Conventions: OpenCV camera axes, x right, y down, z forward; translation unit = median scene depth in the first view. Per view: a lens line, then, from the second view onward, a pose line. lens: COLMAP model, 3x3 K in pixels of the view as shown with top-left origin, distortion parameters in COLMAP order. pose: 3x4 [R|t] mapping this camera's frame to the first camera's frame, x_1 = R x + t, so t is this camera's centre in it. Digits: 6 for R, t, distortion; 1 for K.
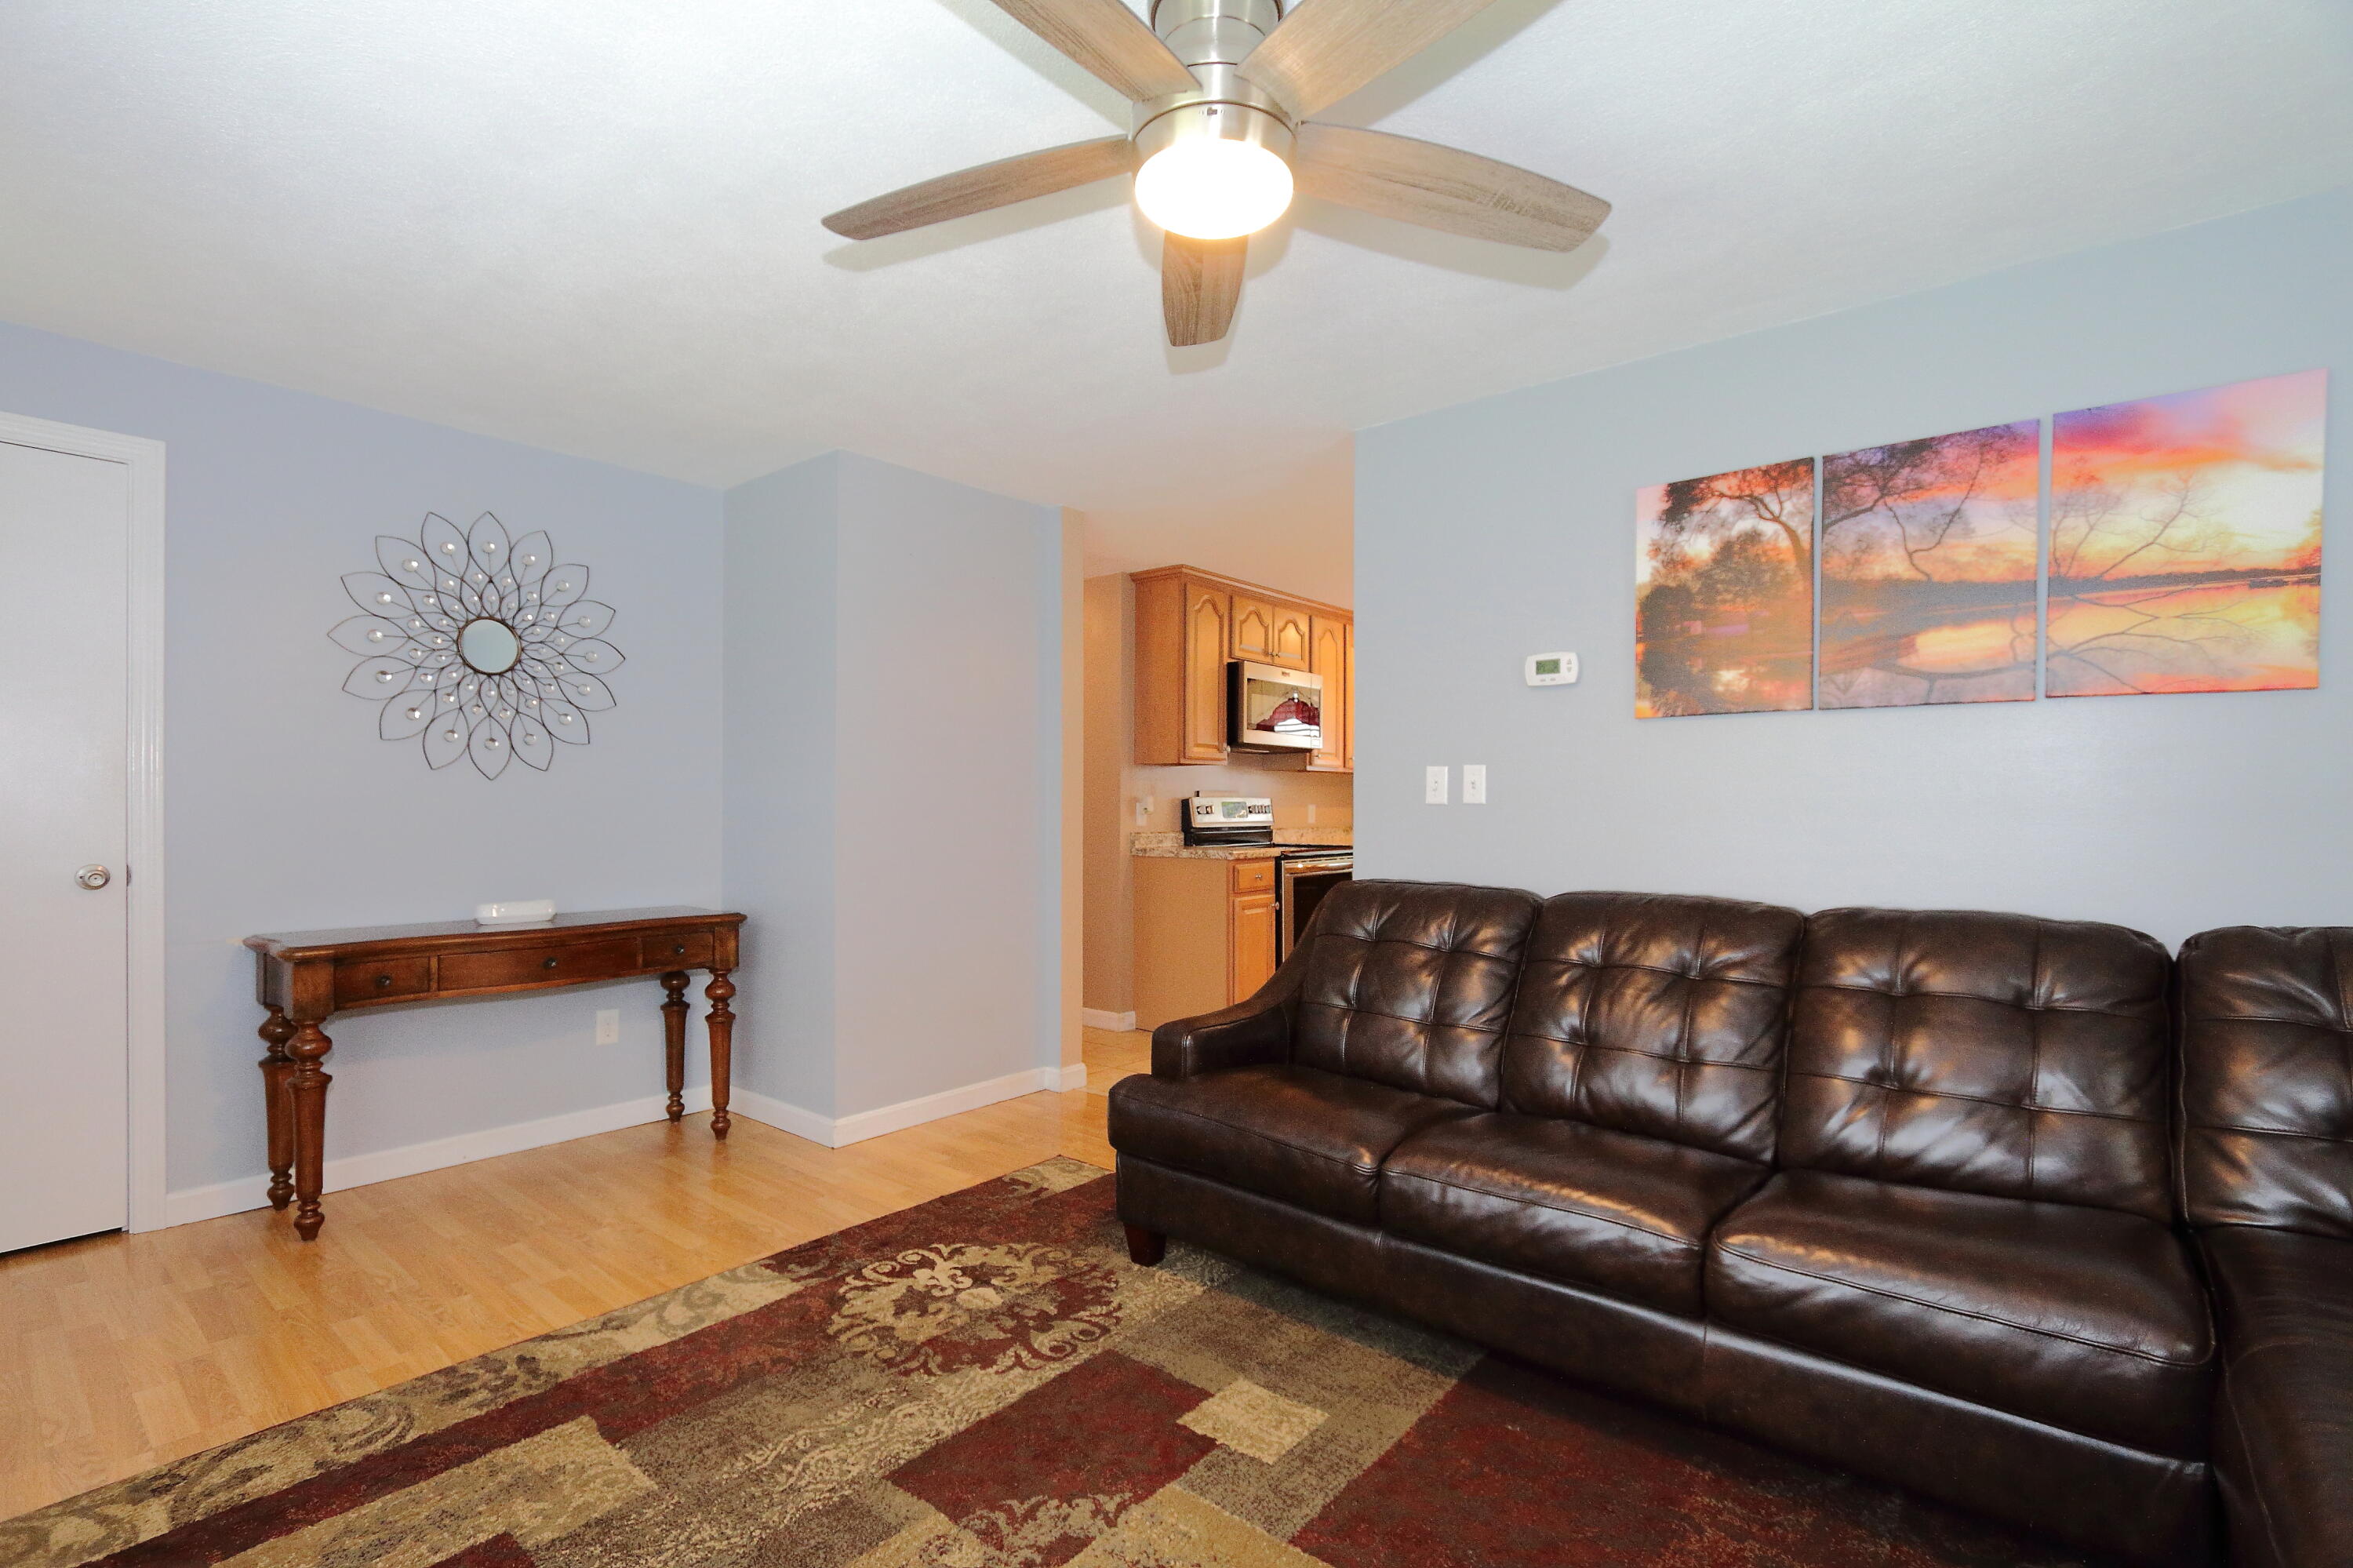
lens RADIAL K [[1068.6, 0, 1159.2], [0, 1068.6, 809.7], [0, 0, 1]] dist [-0.015622, 0.000015]
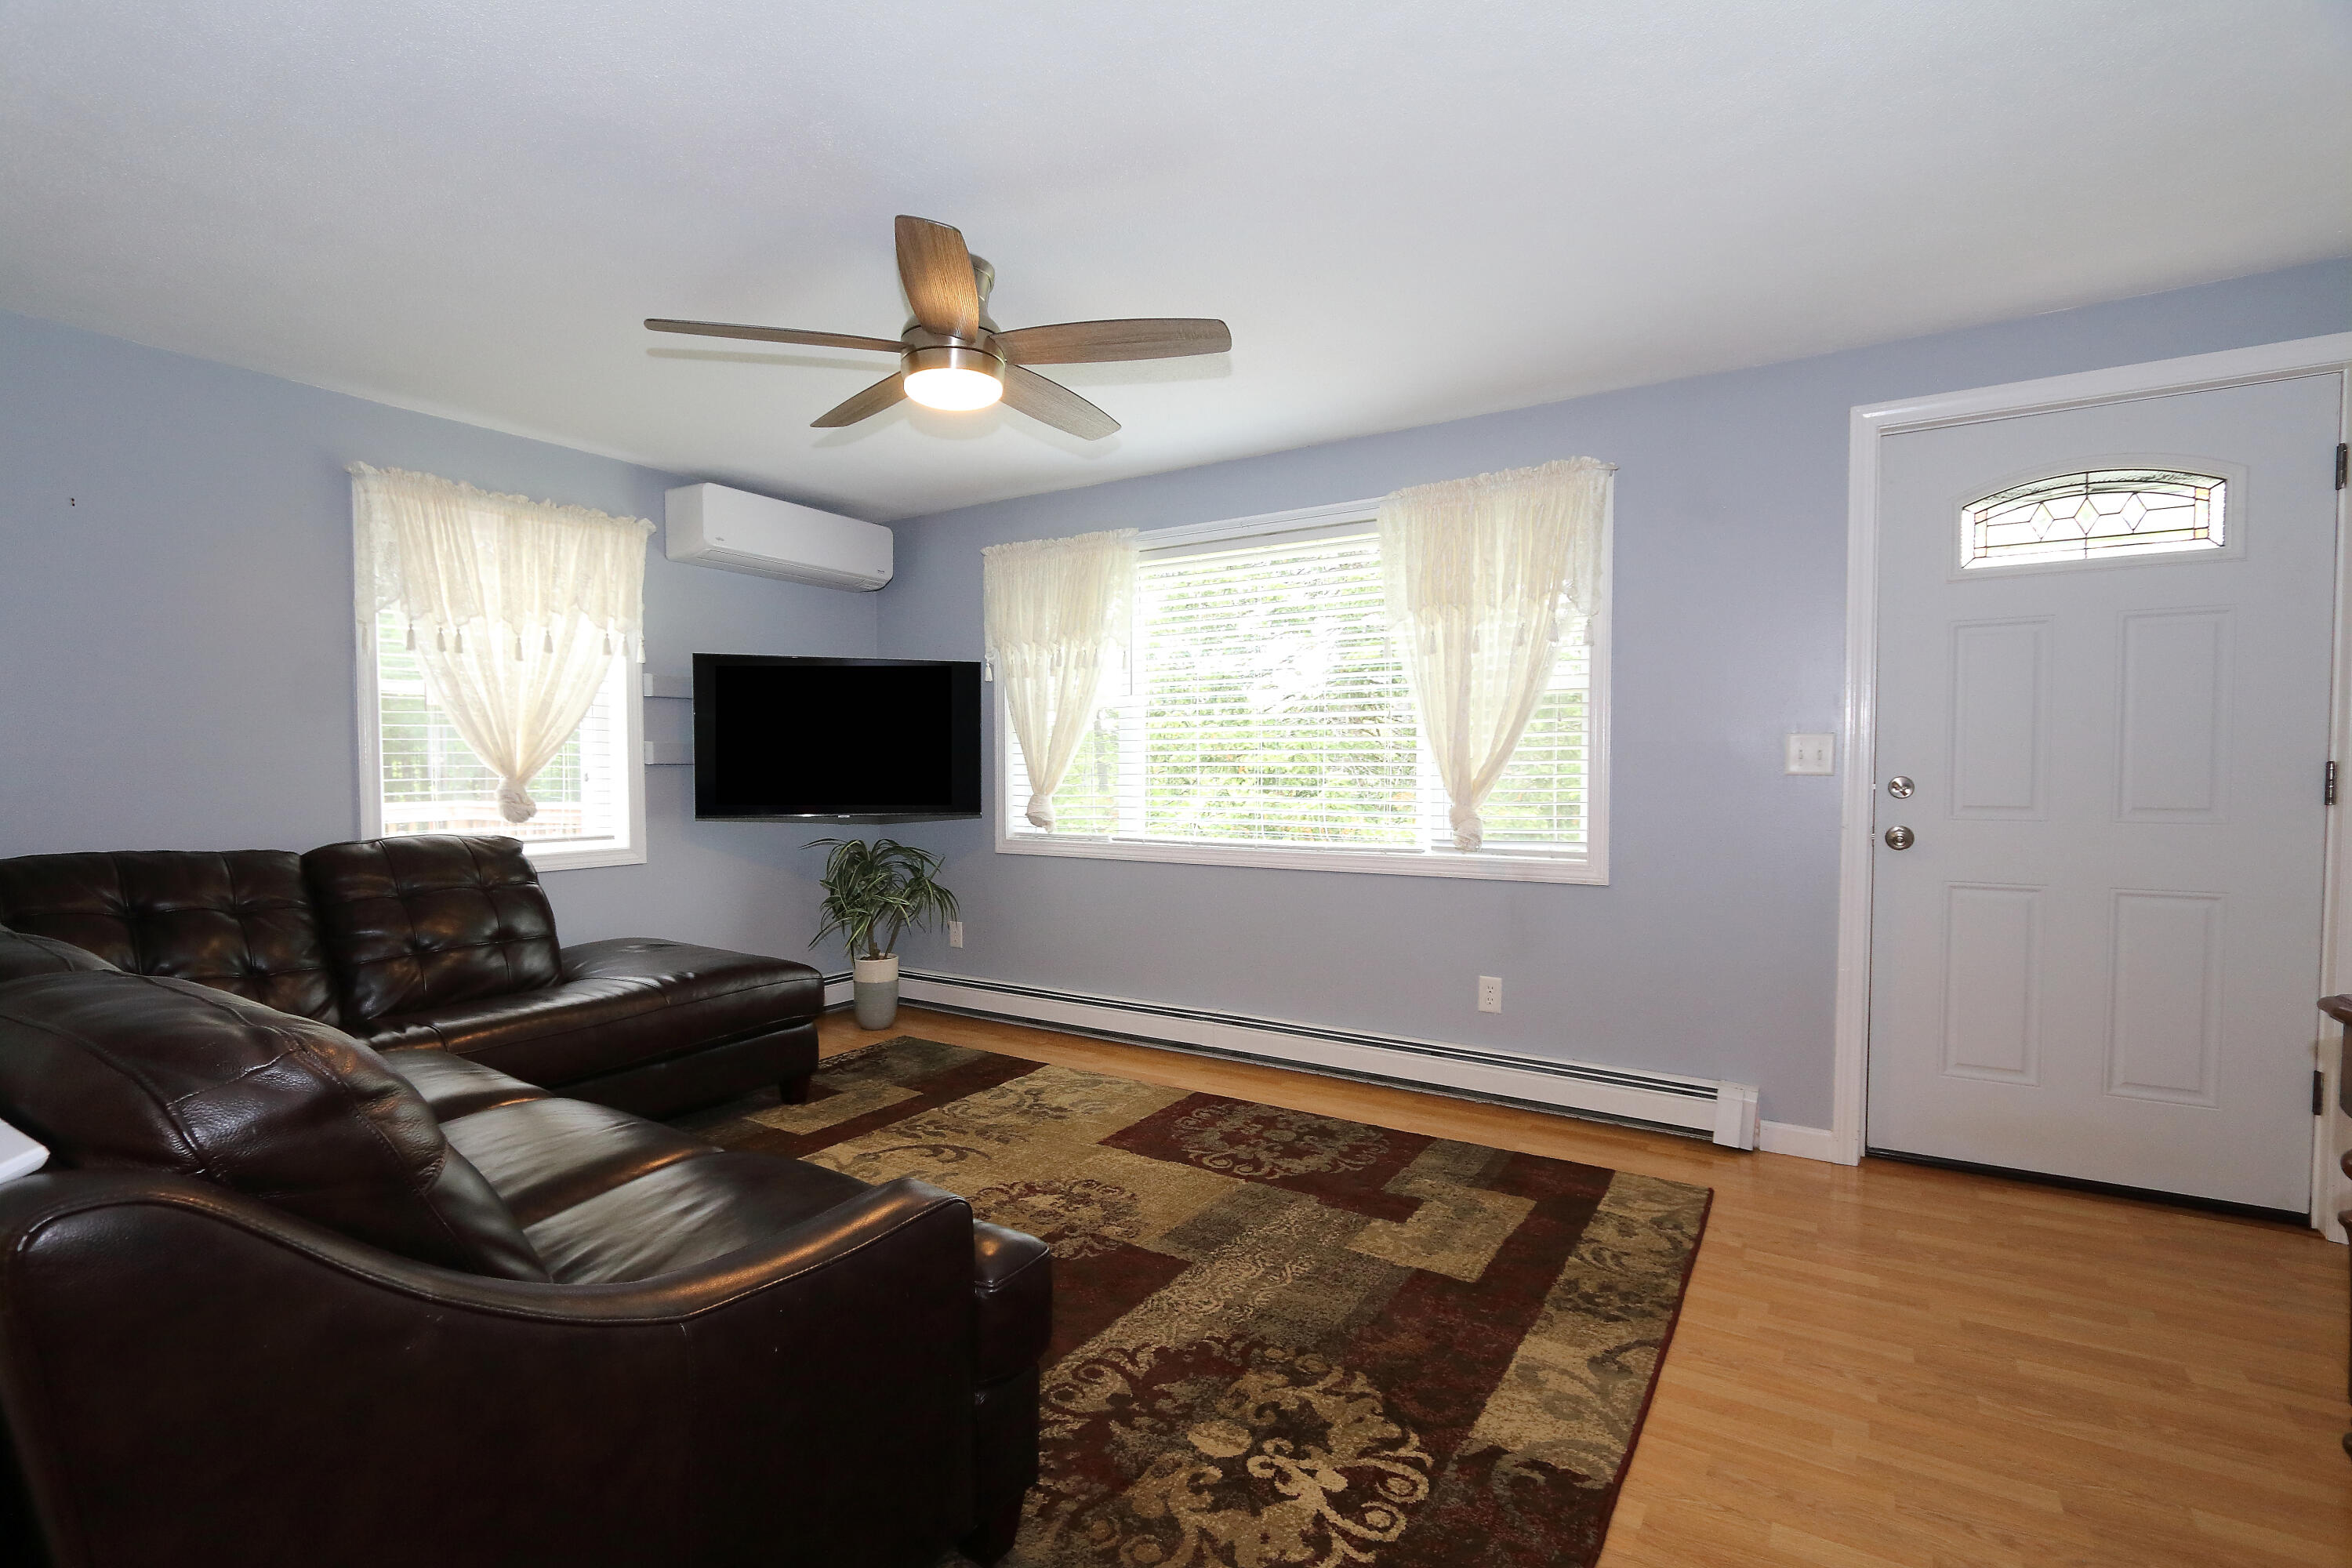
lens RADIAL K [[1068.1, 0, 1158.8], [0, 1068.1, 809.7], [0, 0, 1]] dist [-0.015622, 0.000015]
pose [[-0.992855, 0.002500, -0.119298, -0.039687], [-0.002713, 0.999049, 0.043512, -0.008259], [0.119294, 0.043525, -0.991905, 1.702086]]
